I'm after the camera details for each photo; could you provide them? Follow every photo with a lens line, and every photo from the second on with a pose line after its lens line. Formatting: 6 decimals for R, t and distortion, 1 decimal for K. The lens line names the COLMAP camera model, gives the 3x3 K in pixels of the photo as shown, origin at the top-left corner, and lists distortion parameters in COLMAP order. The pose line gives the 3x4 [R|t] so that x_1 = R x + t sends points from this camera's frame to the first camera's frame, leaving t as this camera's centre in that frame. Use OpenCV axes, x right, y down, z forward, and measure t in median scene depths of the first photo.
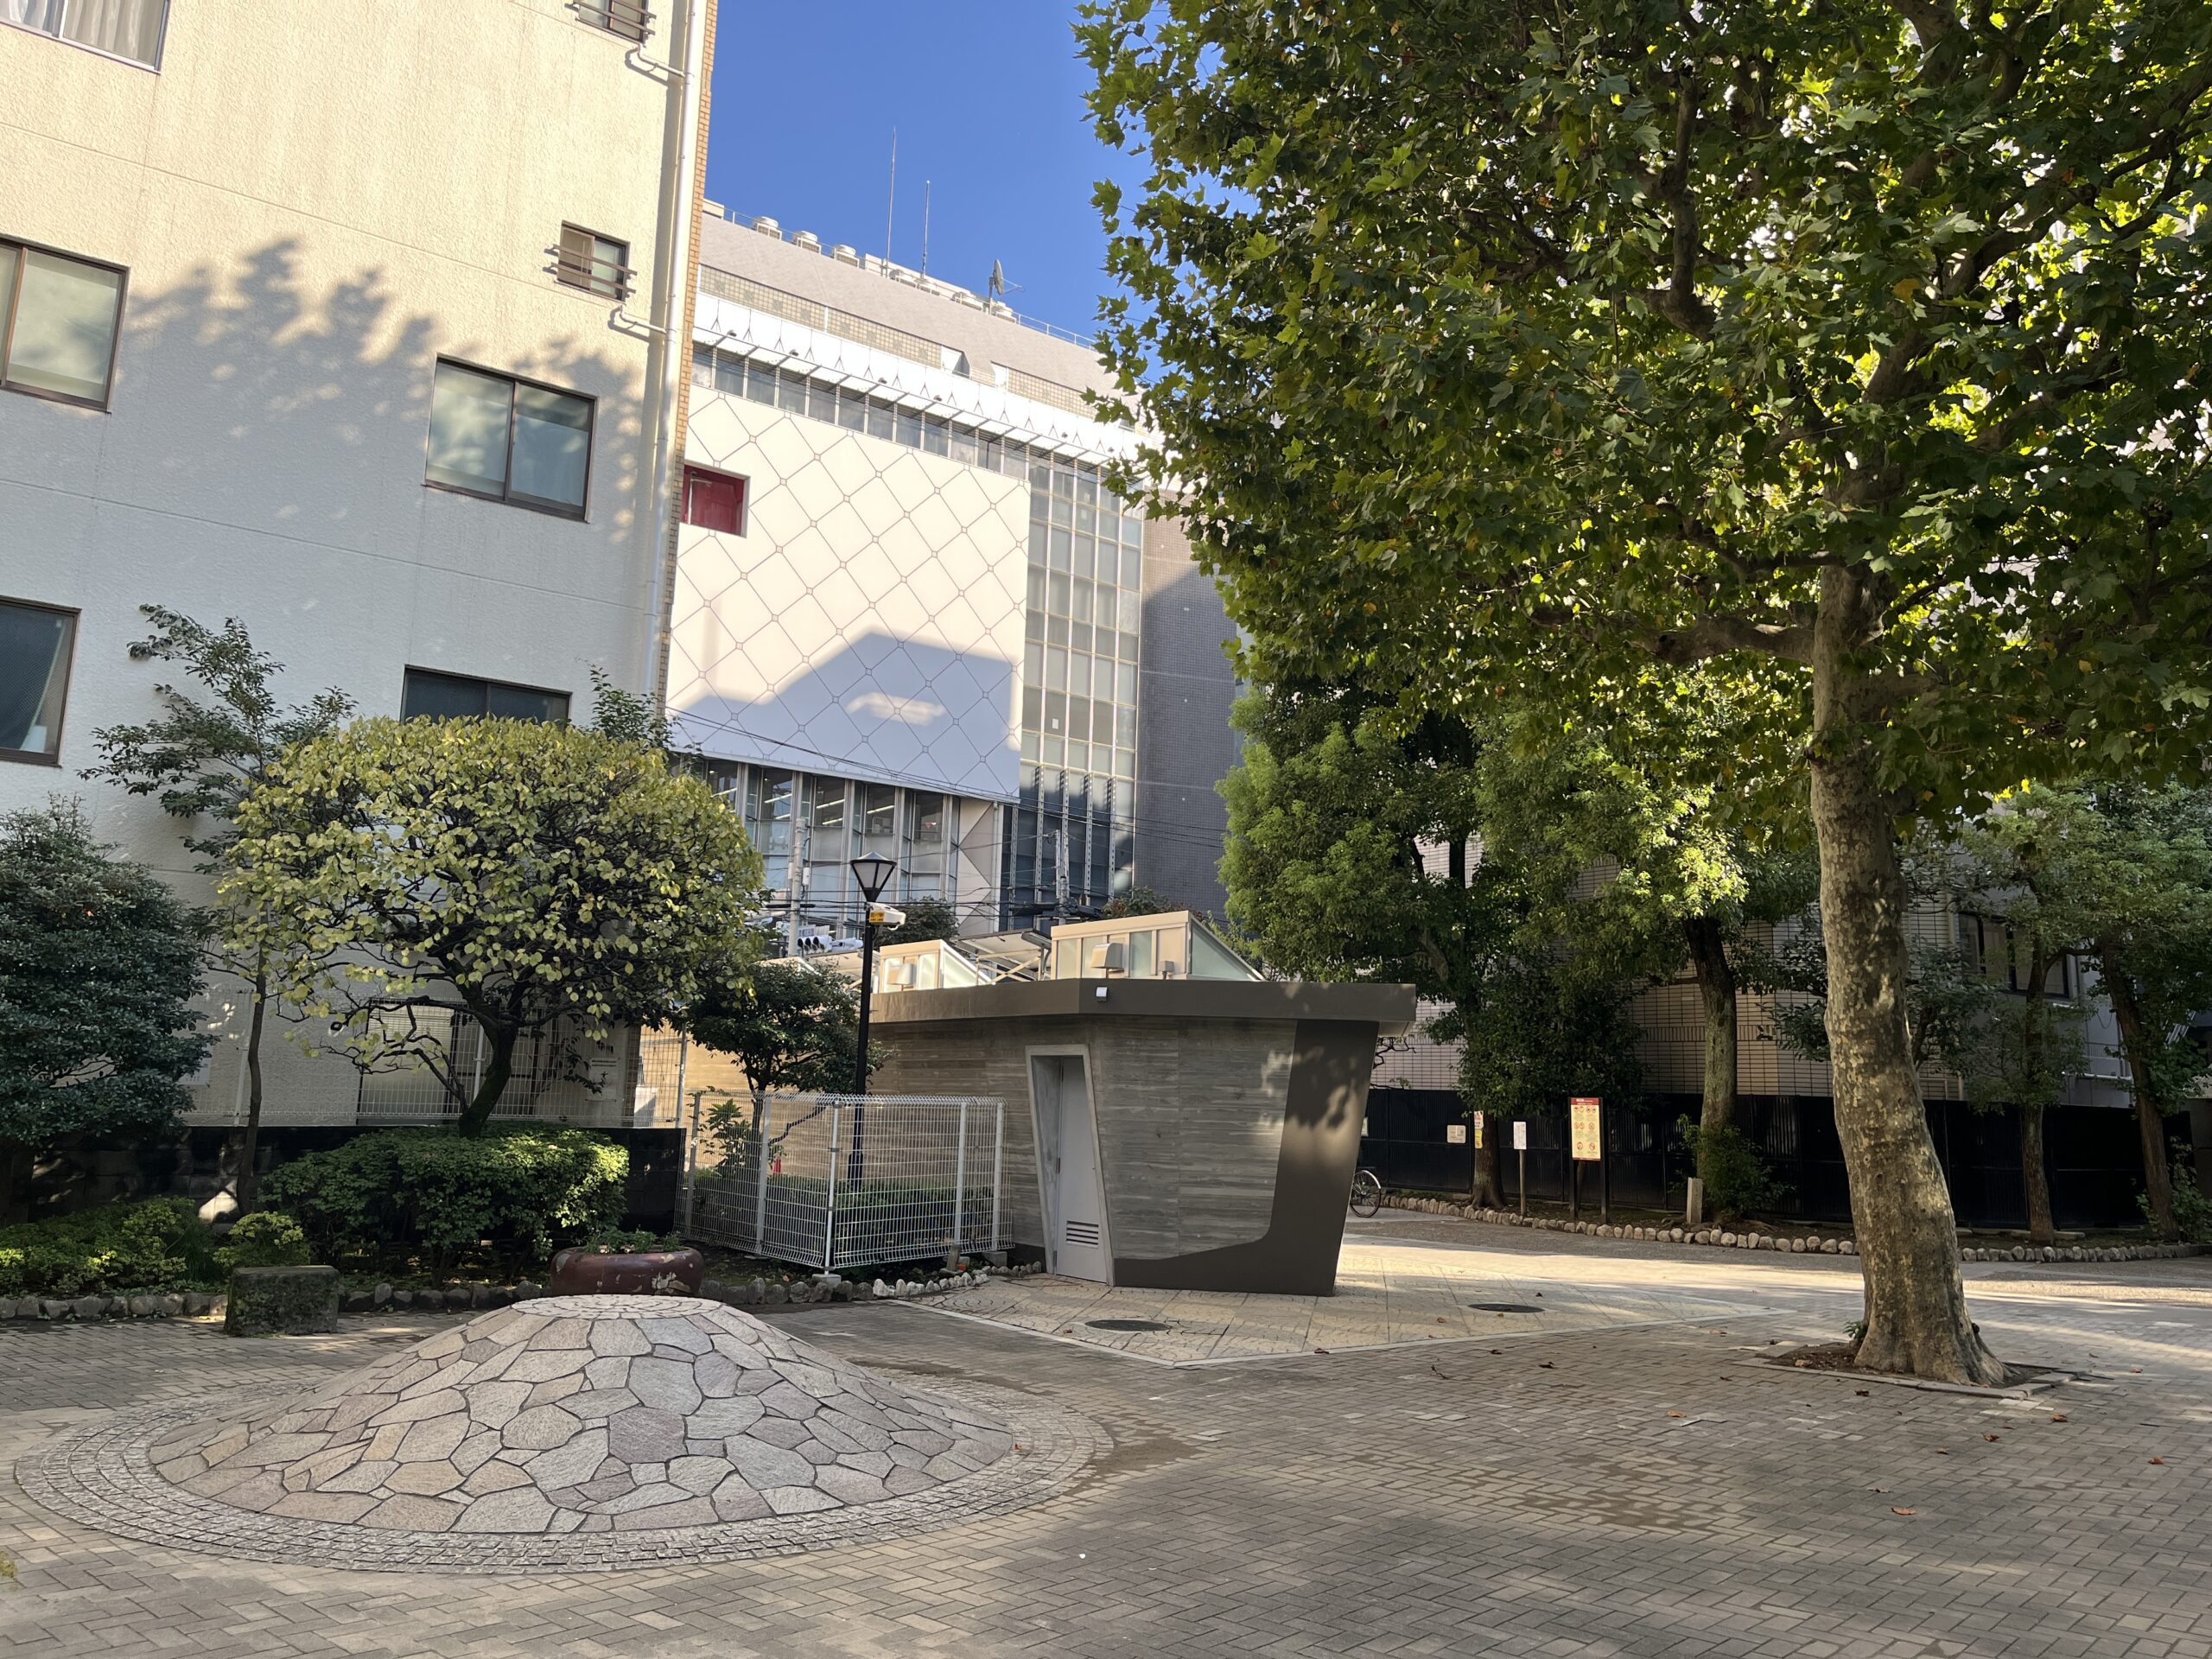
lens RADIAL K [[1743.7, 0, 1106.0], [0, 1743.7, 829.5], [0, 0, 1]] dist [0.090175, -0.128975]
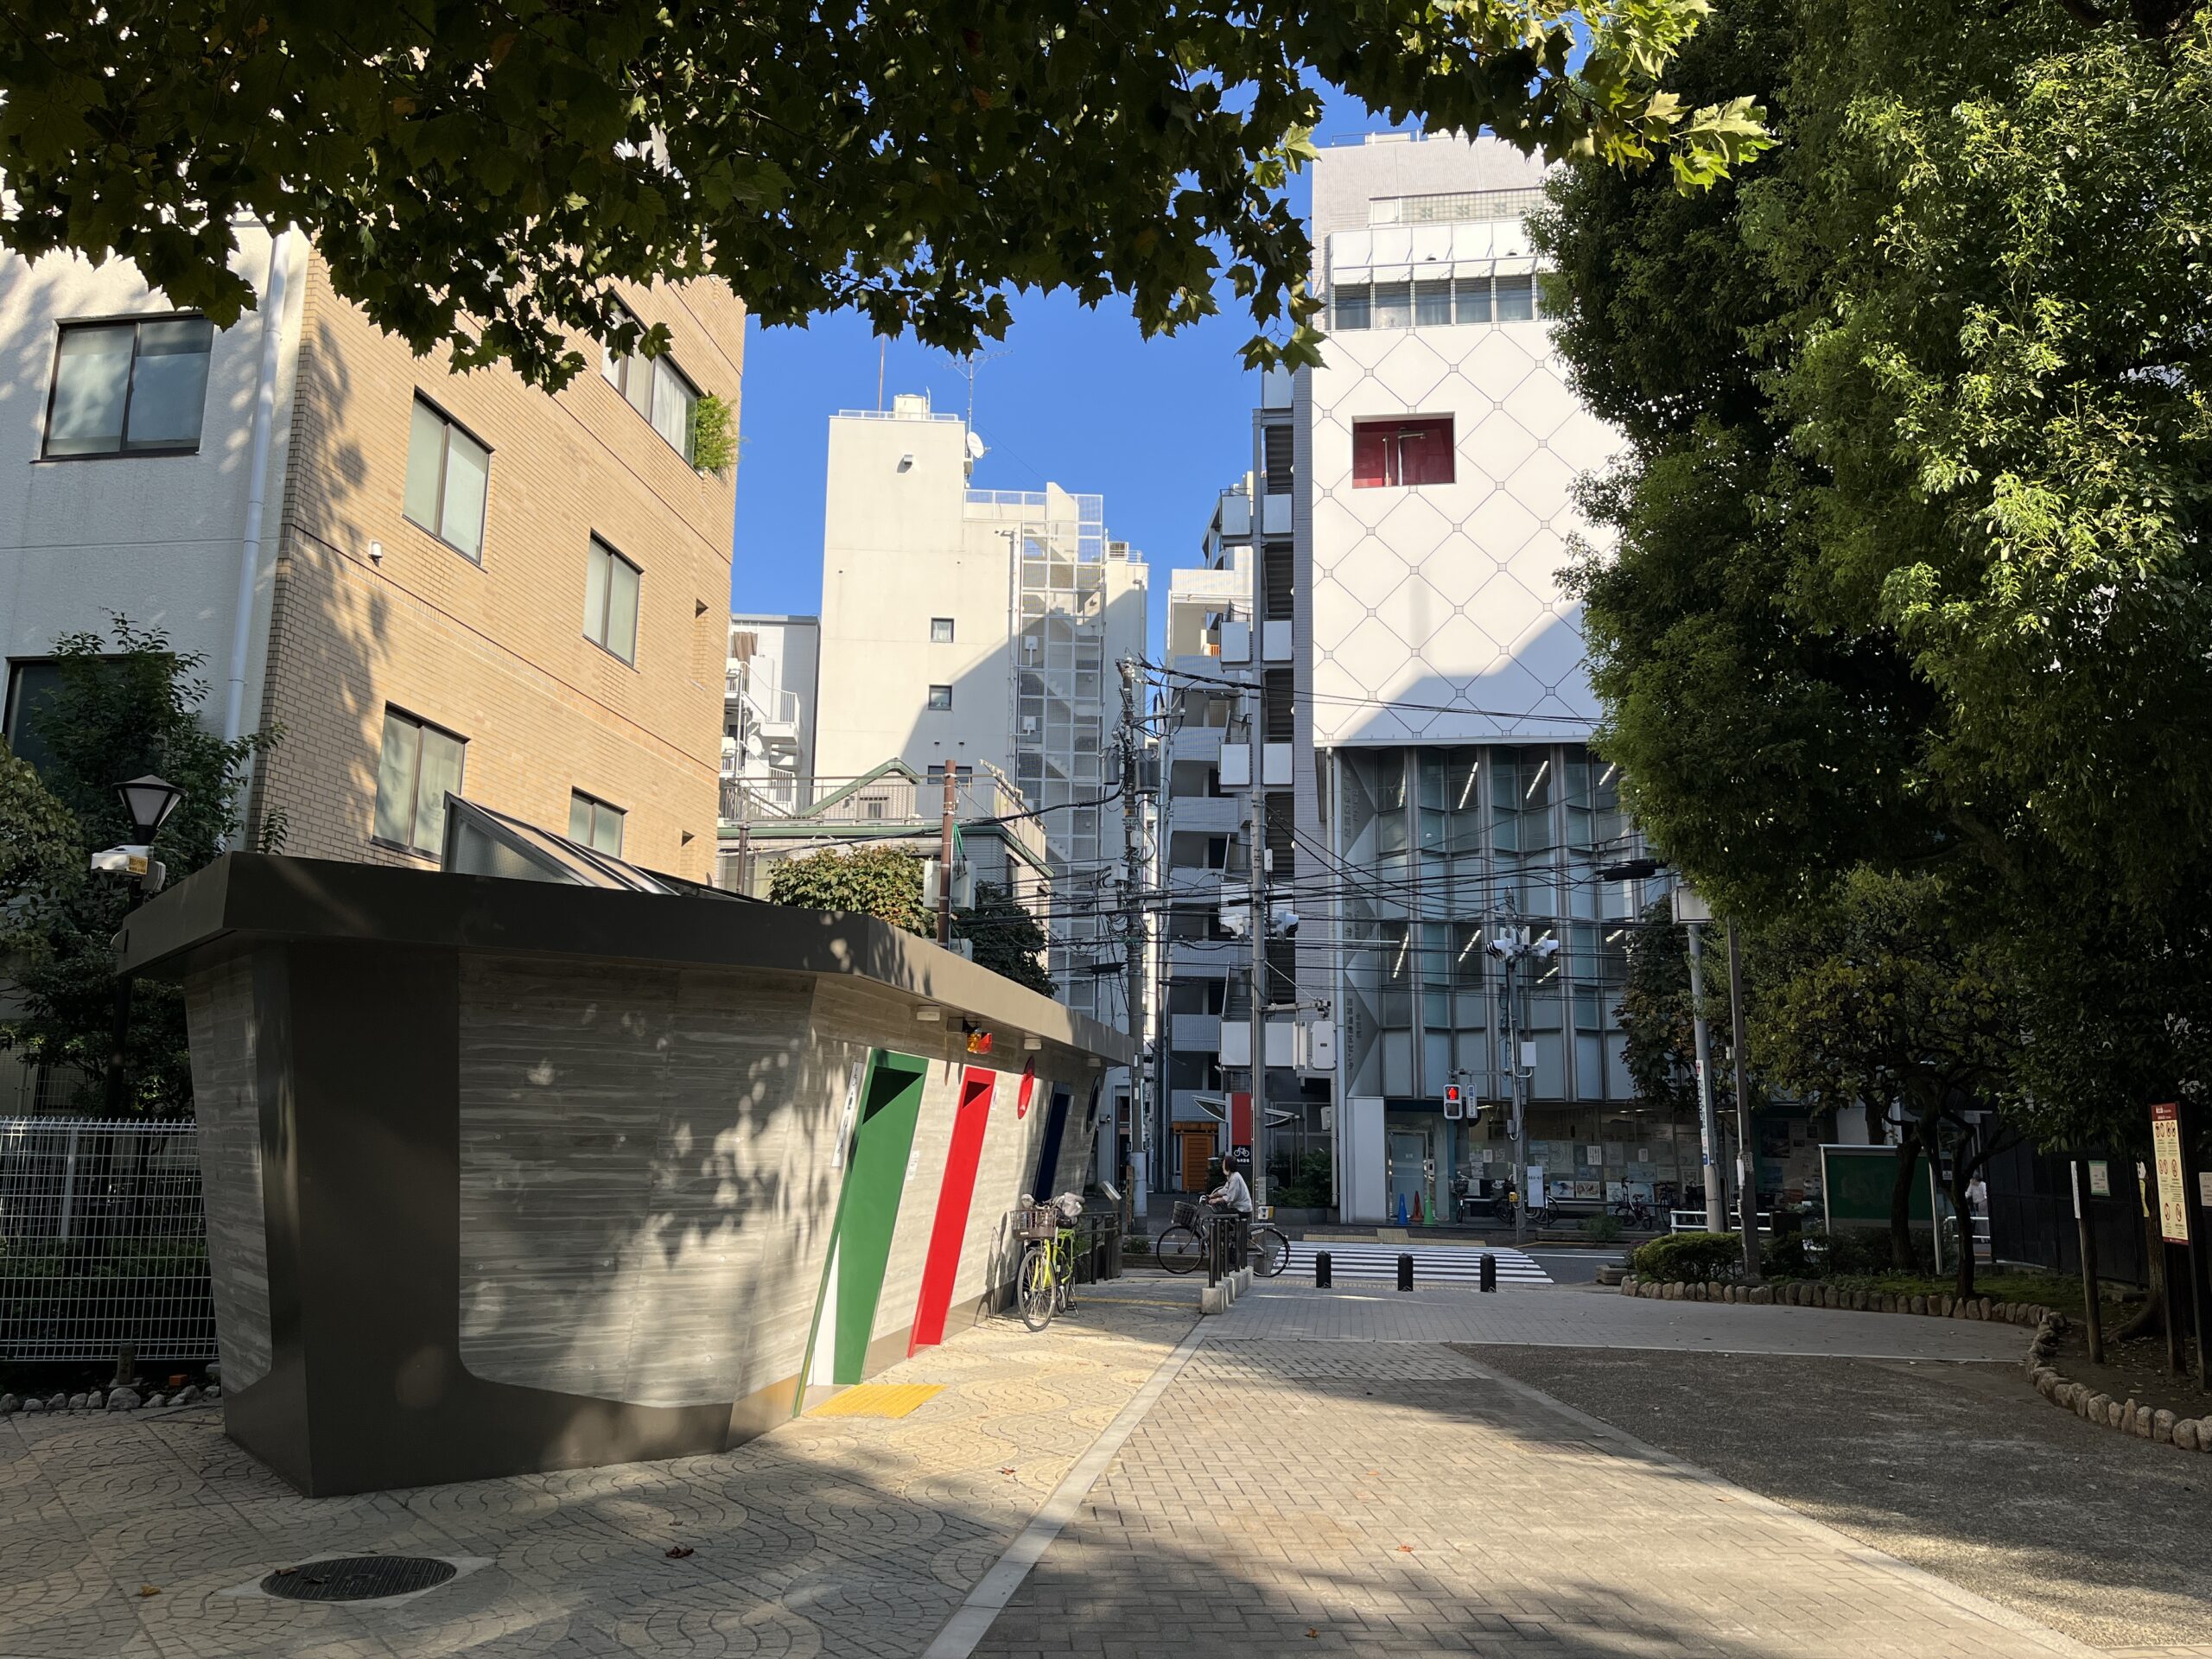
lens RADIAL K [[1743.7, 0, 1106.0], [0, 1743.7, 829.5], [0, 0, 1]] dist [0.090175, -0.128975]
pose [[0.703463, -0.127857, -0.699137, 0.585624], [0.097939, 0.991740, -0.082823, 0.117836], [0.703952, -0.010210, 0.710175, 0.692738]]
